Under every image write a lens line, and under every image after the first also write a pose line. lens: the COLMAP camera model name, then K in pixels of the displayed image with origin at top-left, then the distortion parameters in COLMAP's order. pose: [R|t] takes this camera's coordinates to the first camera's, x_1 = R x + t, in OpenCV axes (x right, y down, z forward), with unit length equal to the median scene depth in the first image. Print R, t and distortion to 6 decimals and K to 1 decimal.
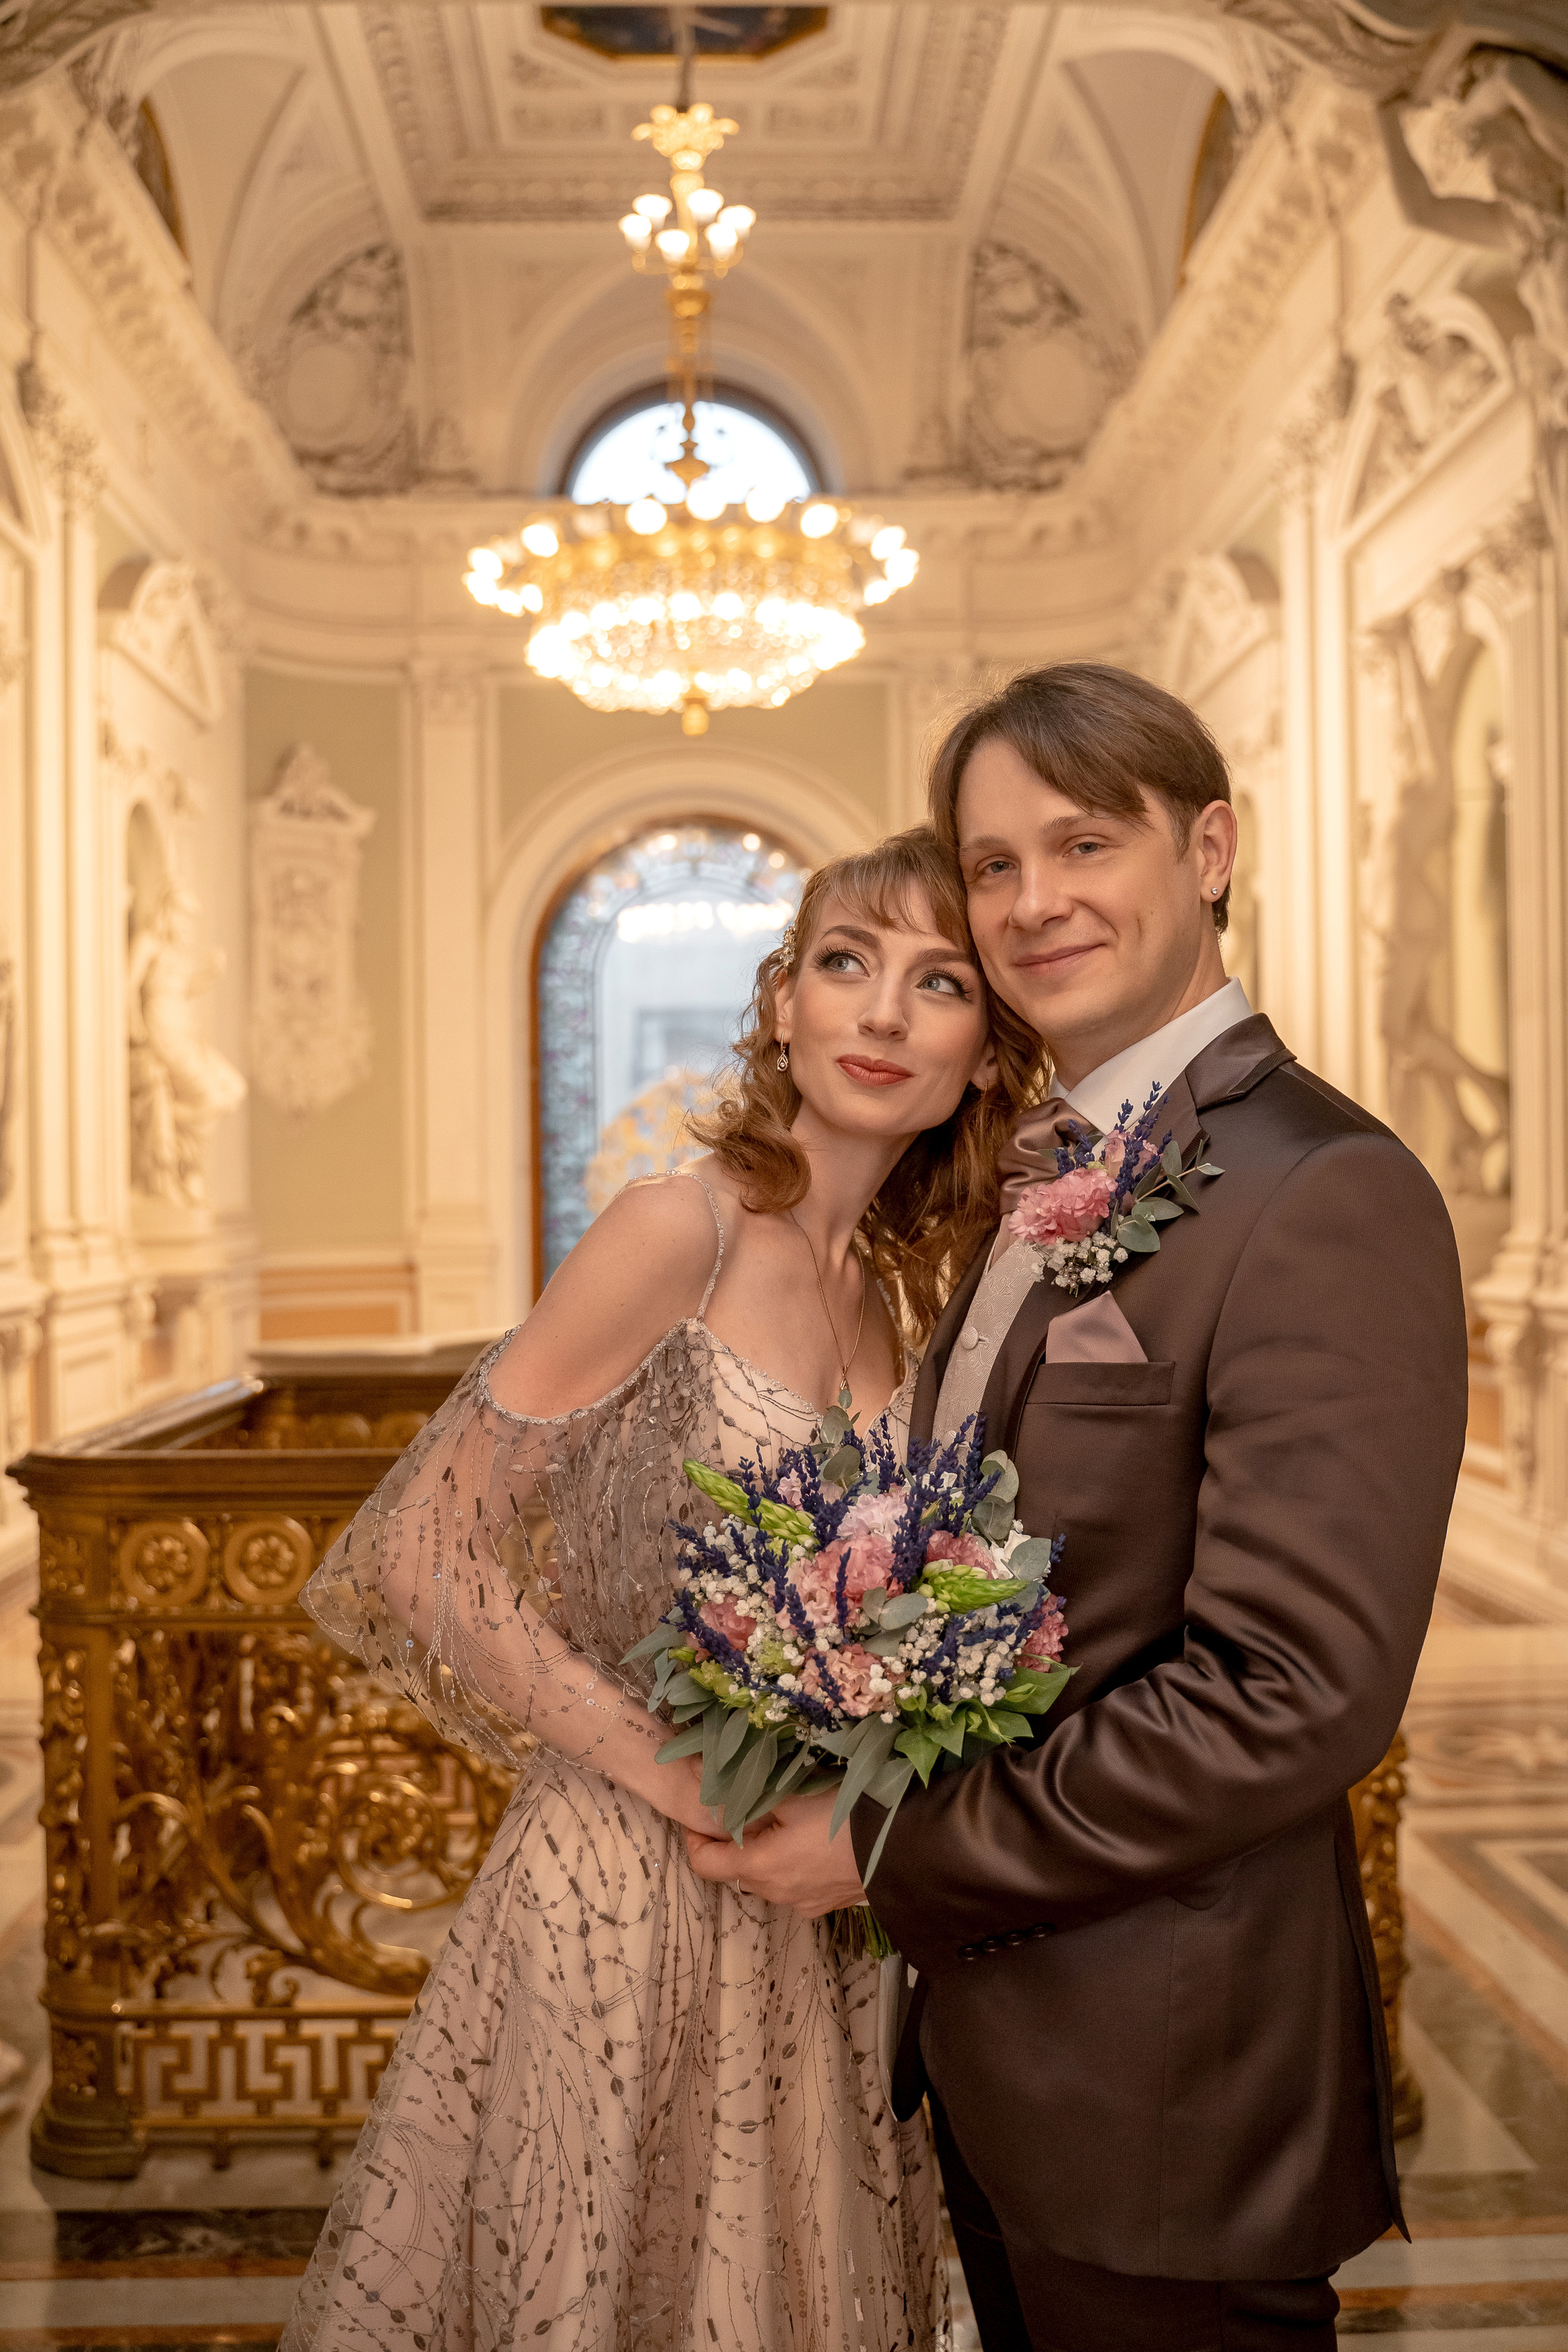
lens RADIAL K [[2211.0, 0, 700.1], [0, 2211.0, 1192.1], [0, 0, 1]] dist [-0.000721, 0.024685]
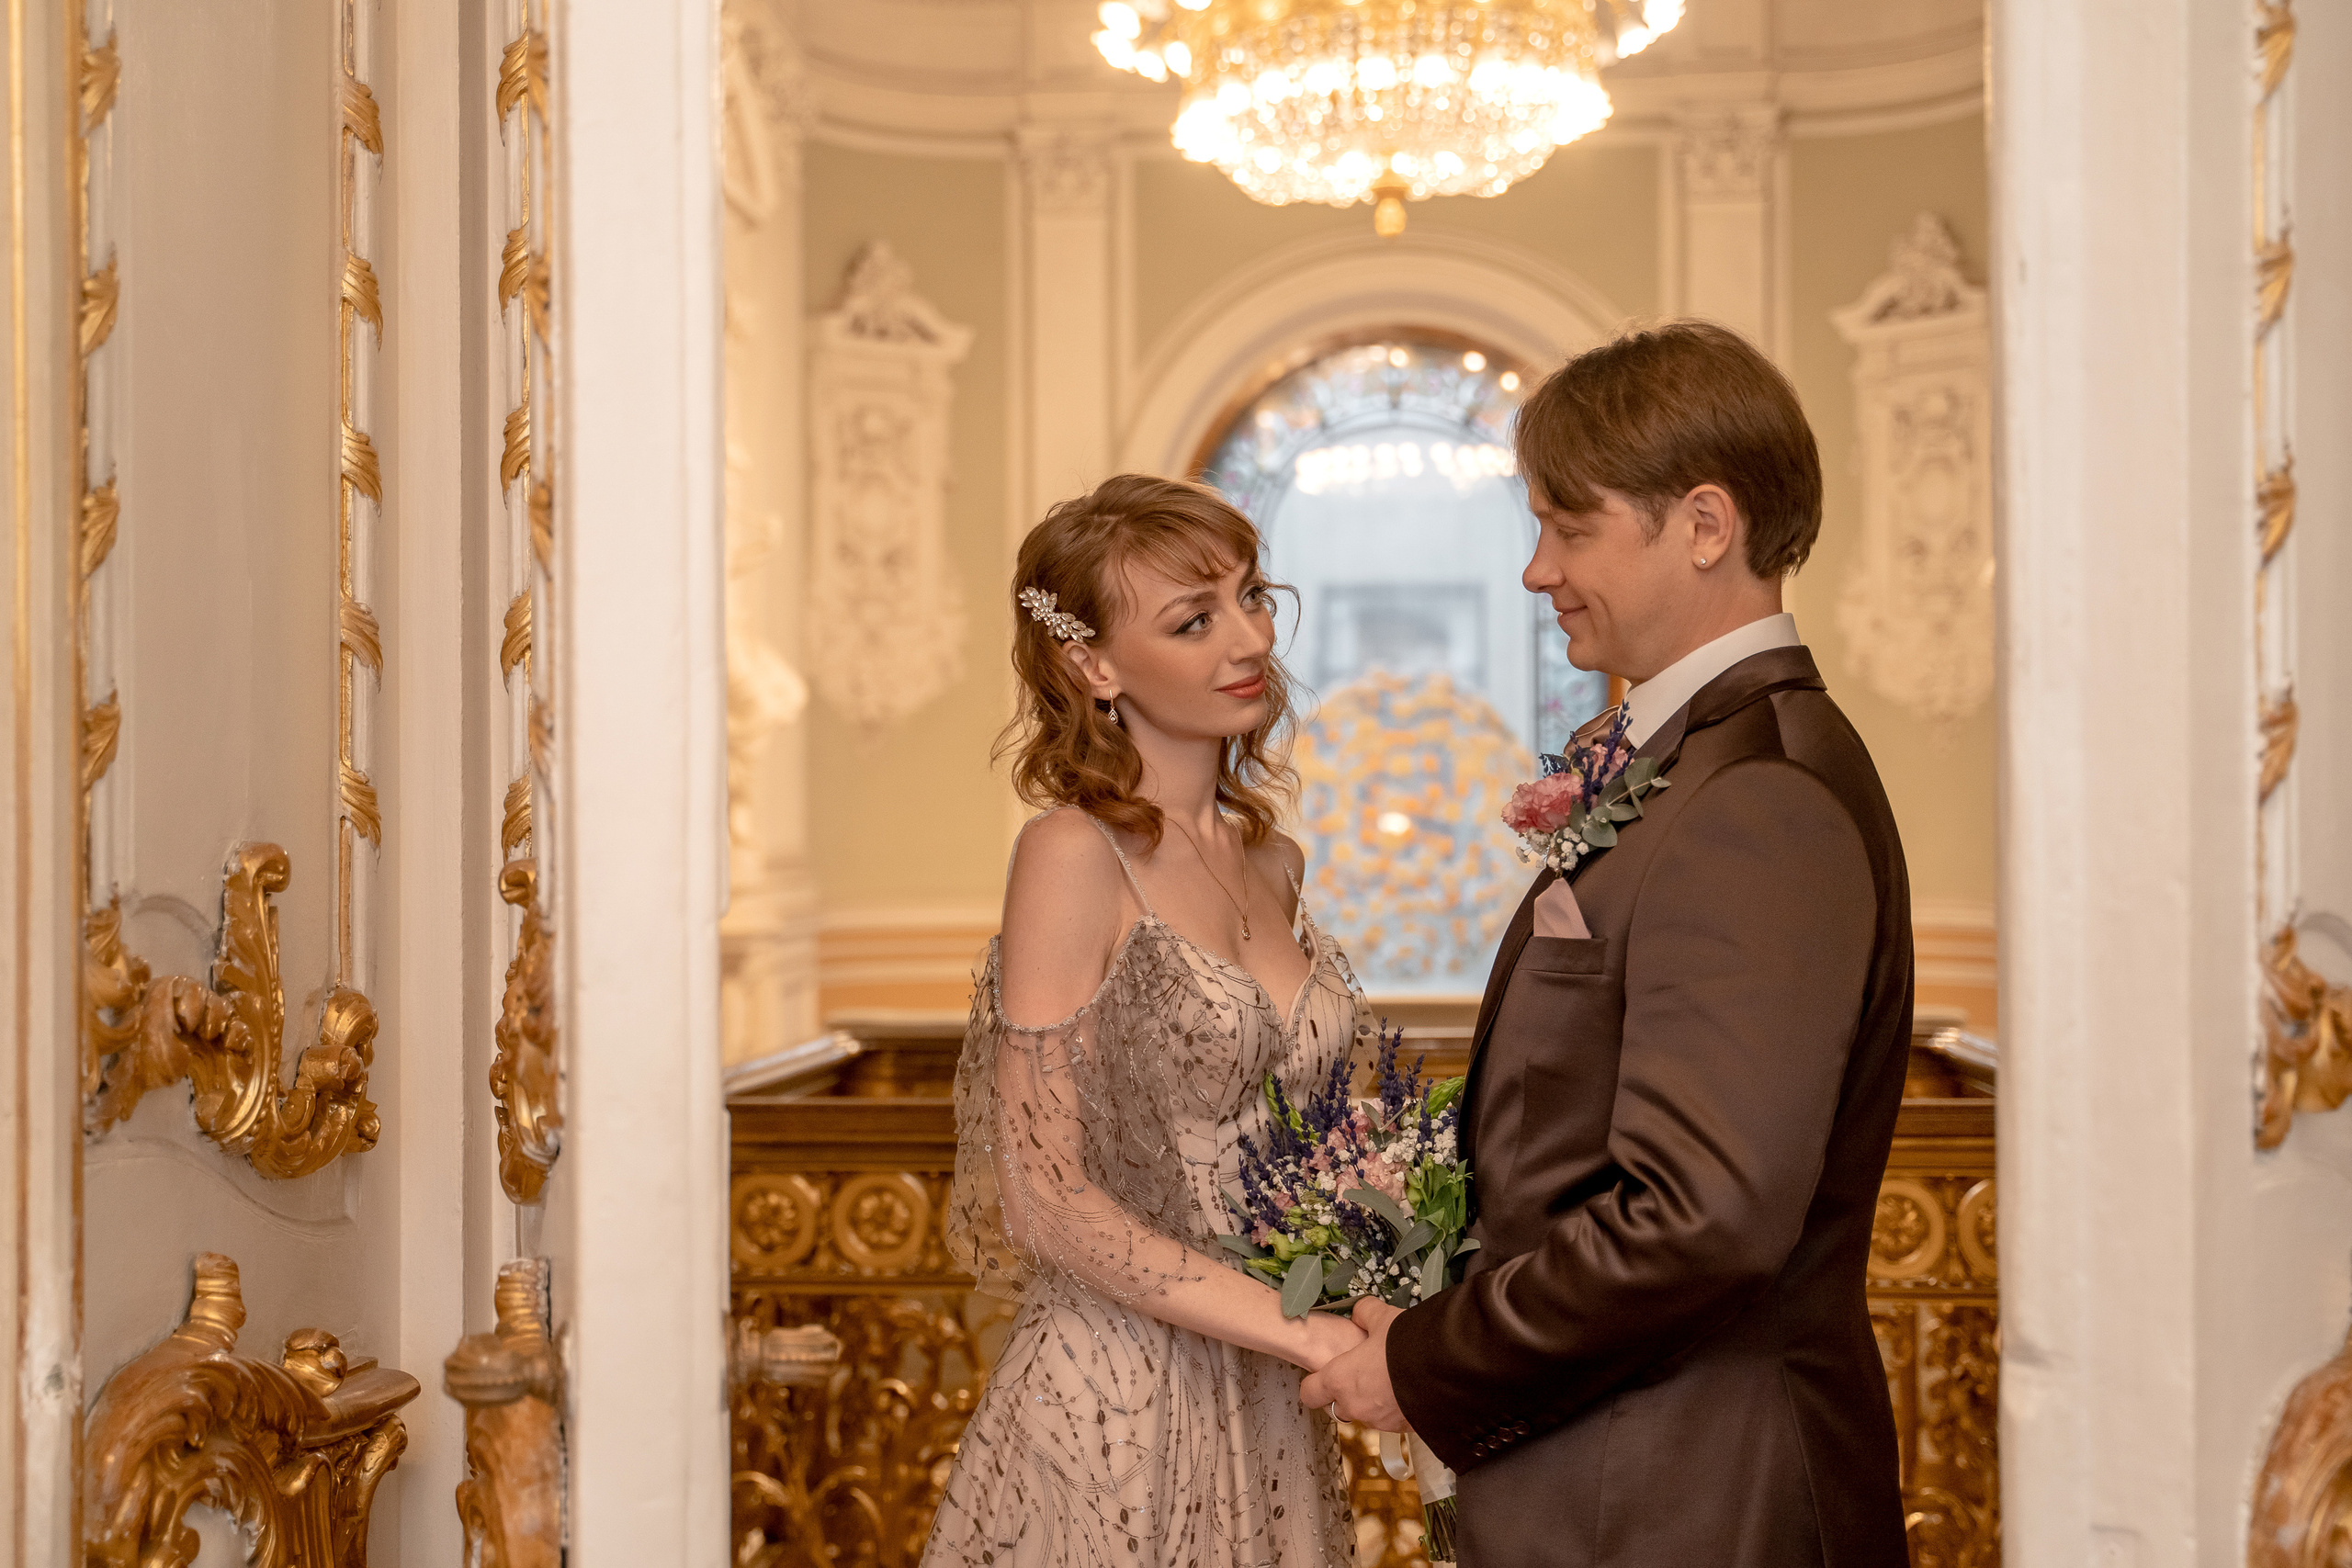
lens RADIAL K [[3201.5, 0, 1171.5], [0, 3201.5, 777.5], [0, 0, 1]] dist [0.177268, 0.000000]
pose [[0.996923, 0.003349, -0.078311, 0.009367], [-0.004828, 0.999813, -0.018708, 0.002573], [0.078234, 0.019029, 0.996753, -0.105154]]
